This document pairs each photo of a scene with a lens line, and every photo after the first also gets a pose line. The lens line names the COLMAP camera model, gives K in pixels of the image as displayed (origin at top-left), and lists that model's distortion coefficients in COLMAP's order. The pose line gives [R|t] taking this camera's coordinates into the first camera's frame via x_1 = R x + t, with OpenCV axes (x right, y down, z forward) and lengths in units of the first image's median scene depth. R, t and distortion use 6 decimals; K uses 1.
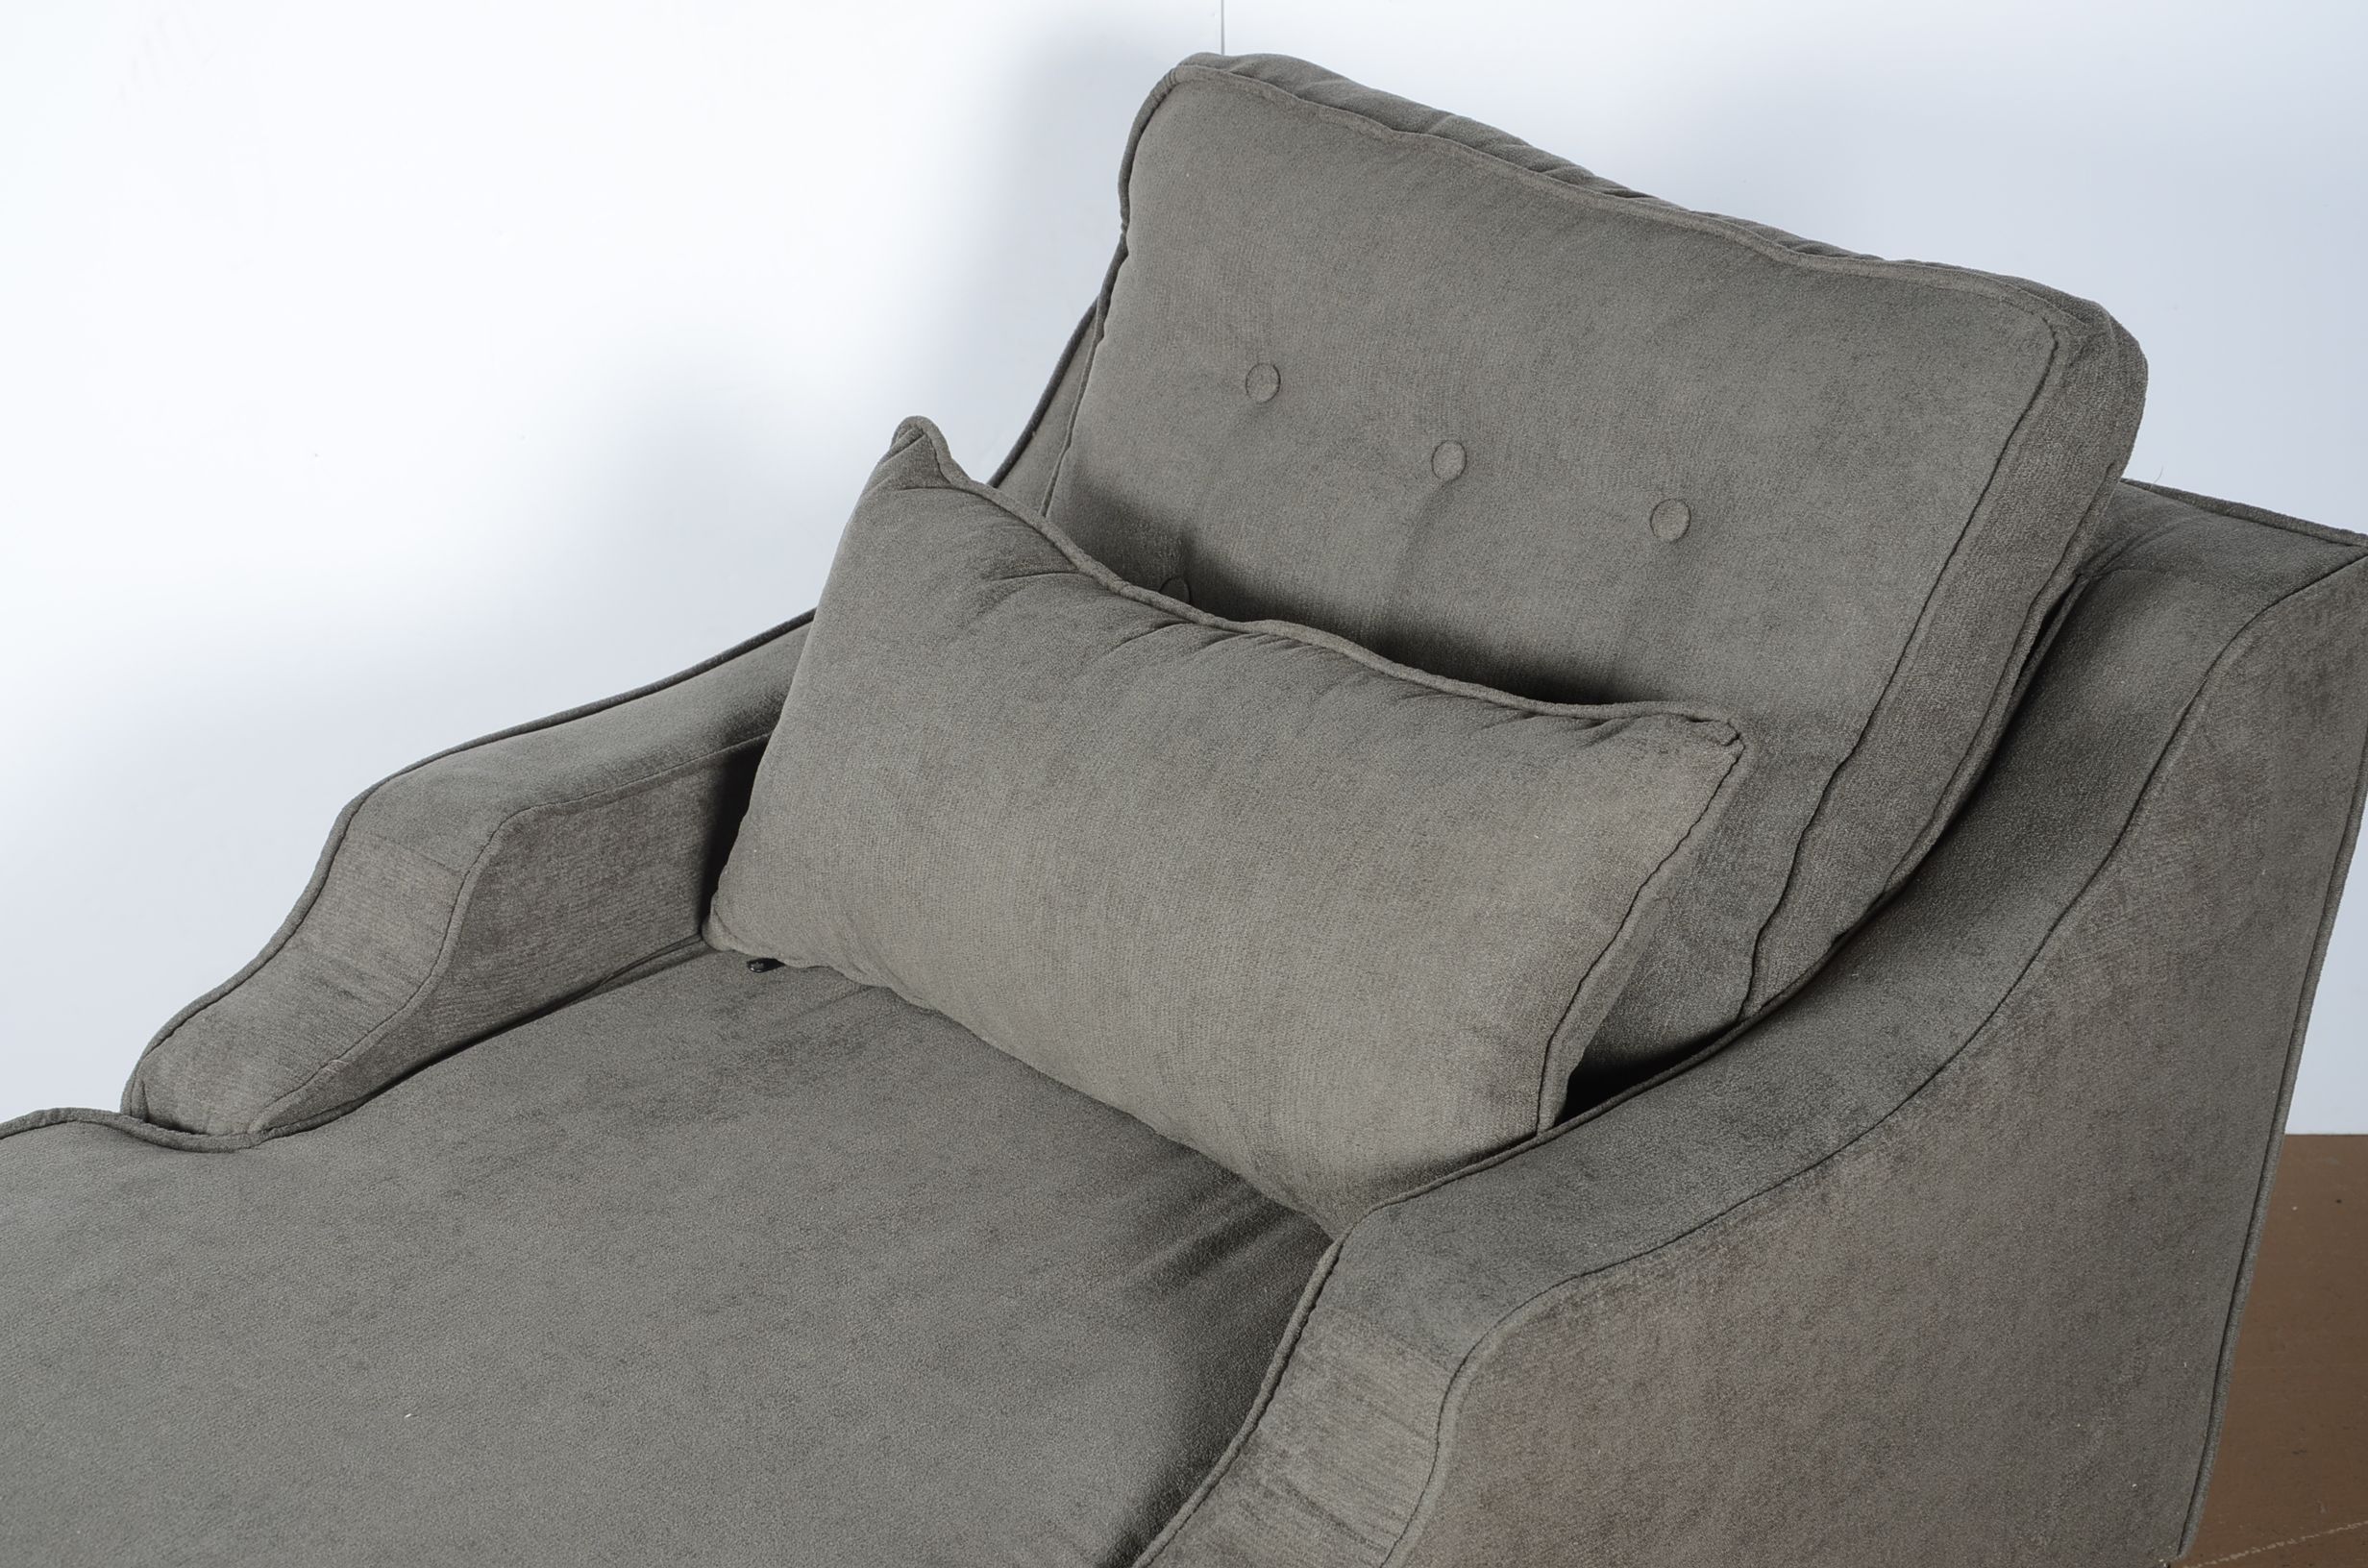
lens RADIAL K [[4083.4, 0, 1161.9], [0, 4083.4, 782.3], [0, 0, 1]] dist [0.299494, 0.000000]
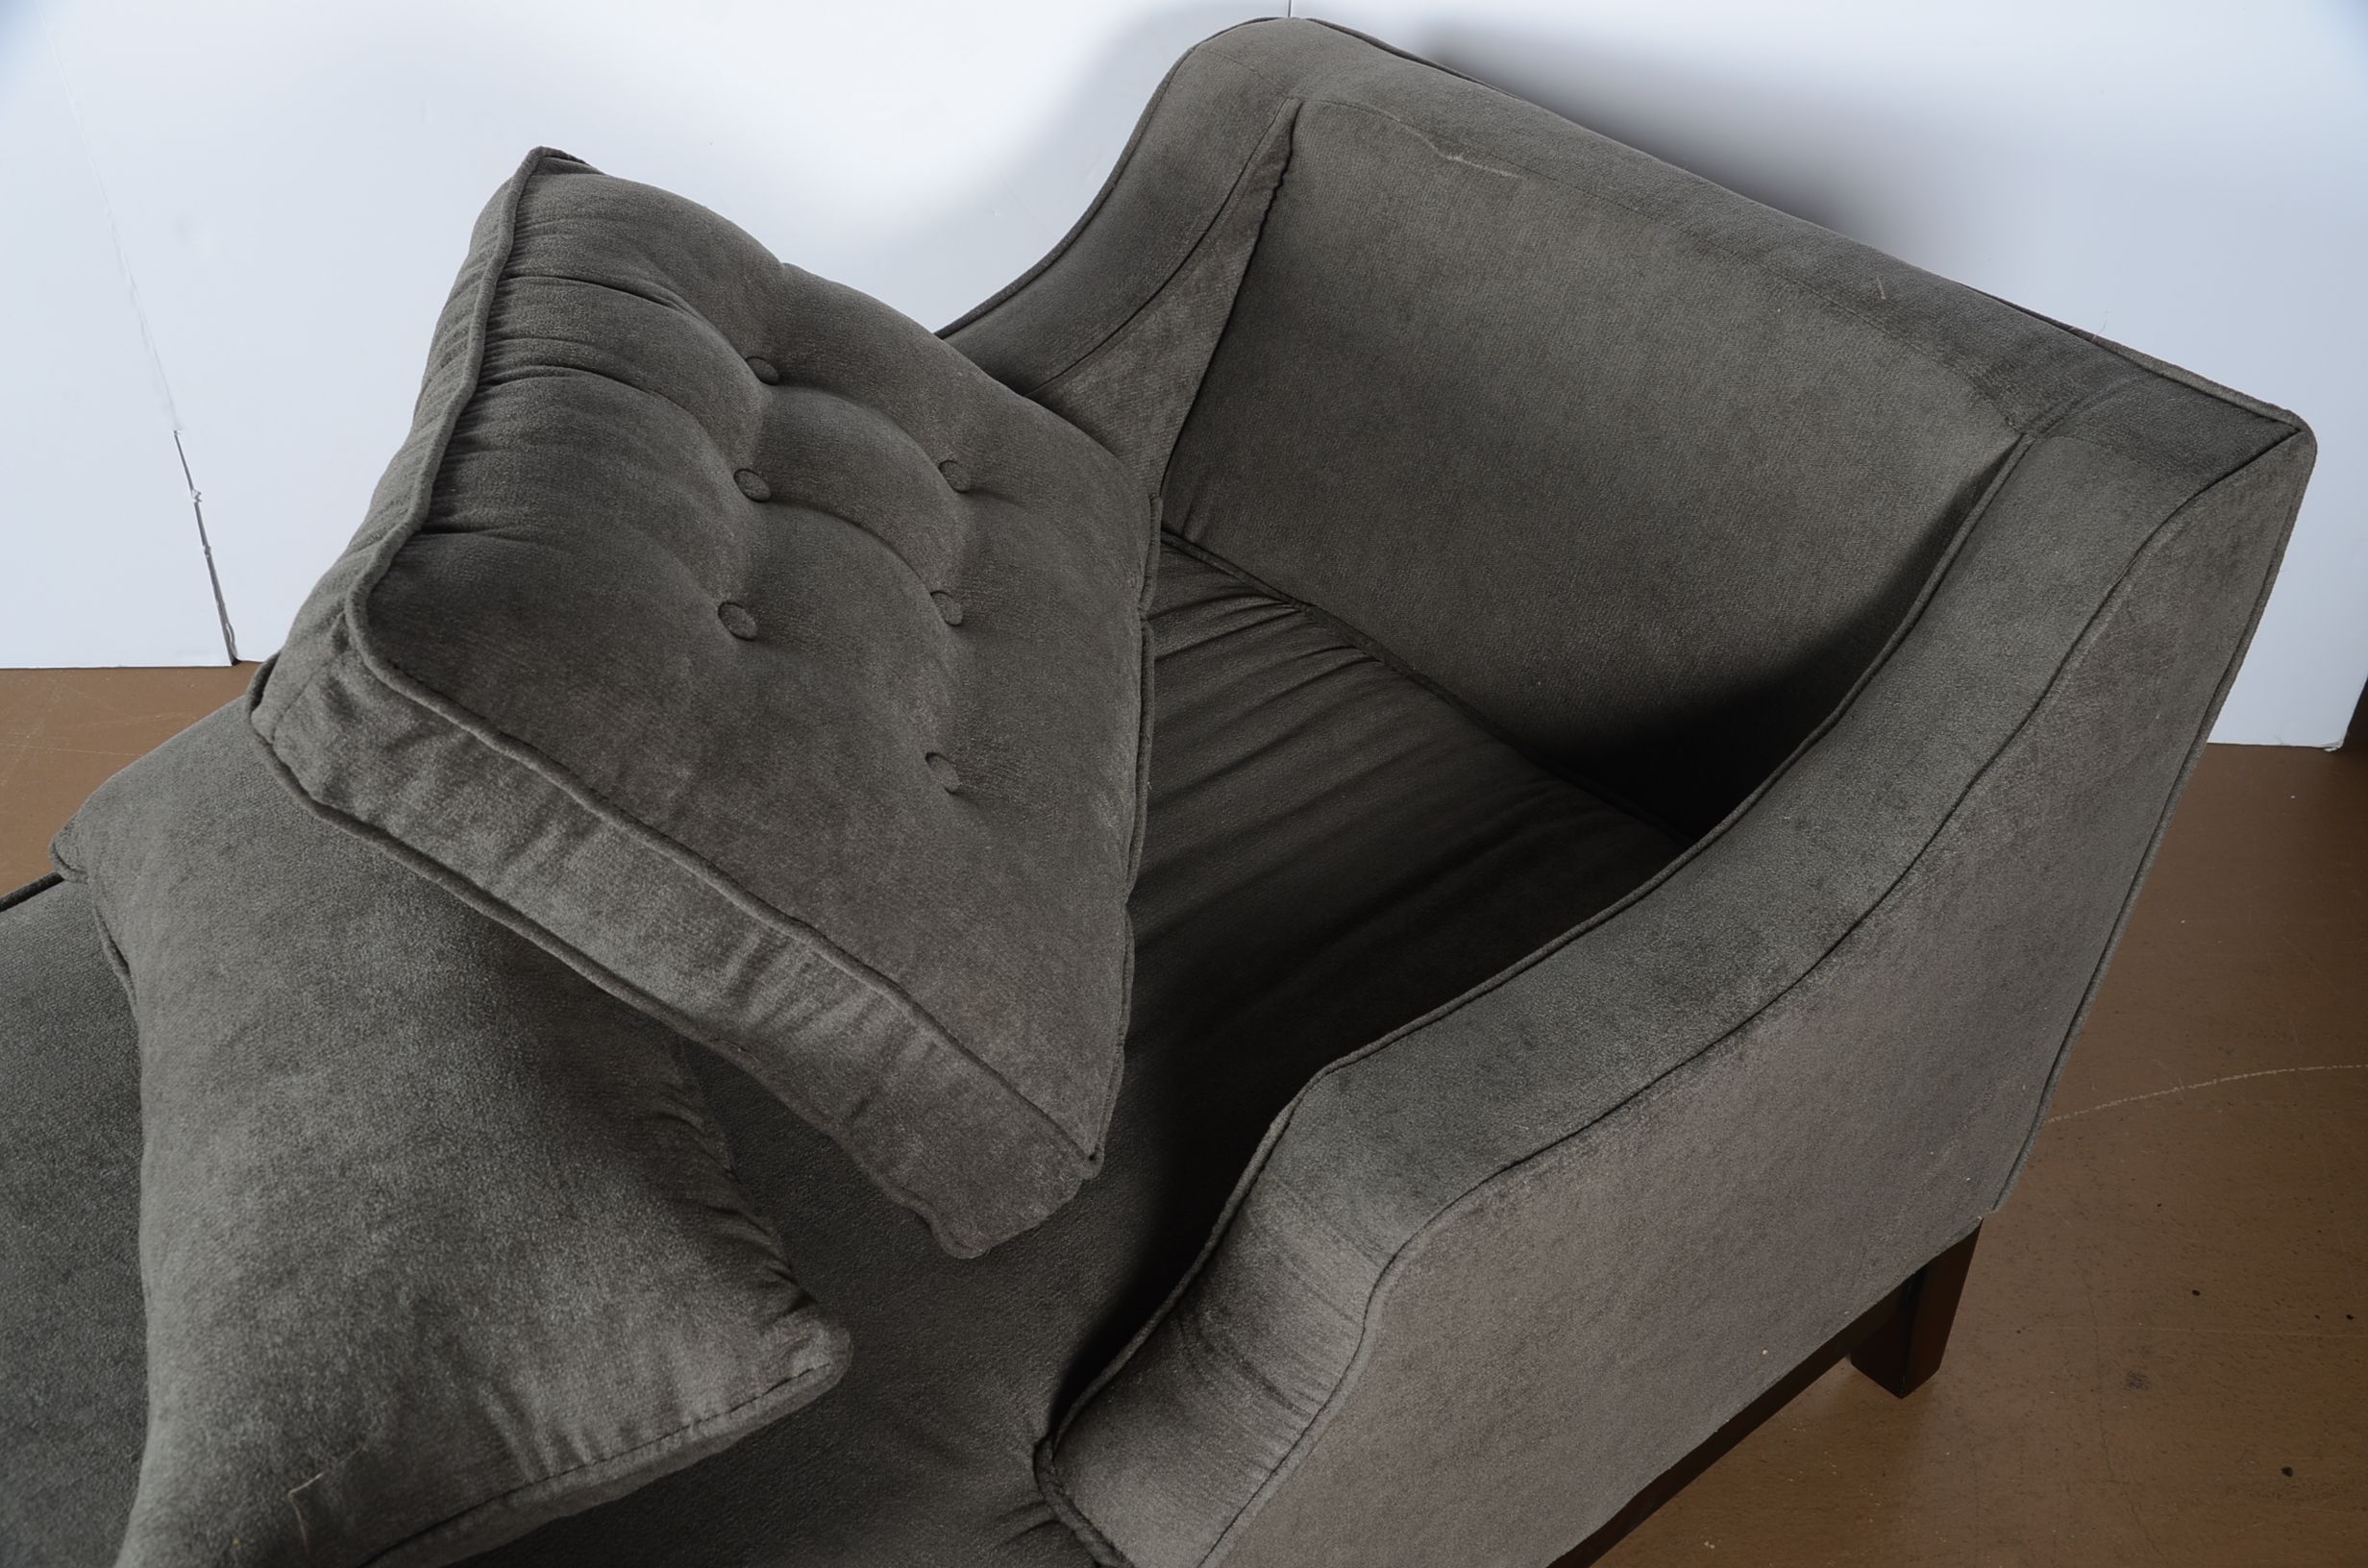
lens RADIAL K [[2511.9, 0, 1203.4], [0, 2511.9, 793.0], [0, 0, 1]] dist [0.047470, 0.000000]
pose [[0.998081, 0.050887, -0.035270, 0.035803], [-0.040964, 0.969882, 0.240105, -0.115534], [0.046426, -0.238200, 0.970106, 0.341244]]
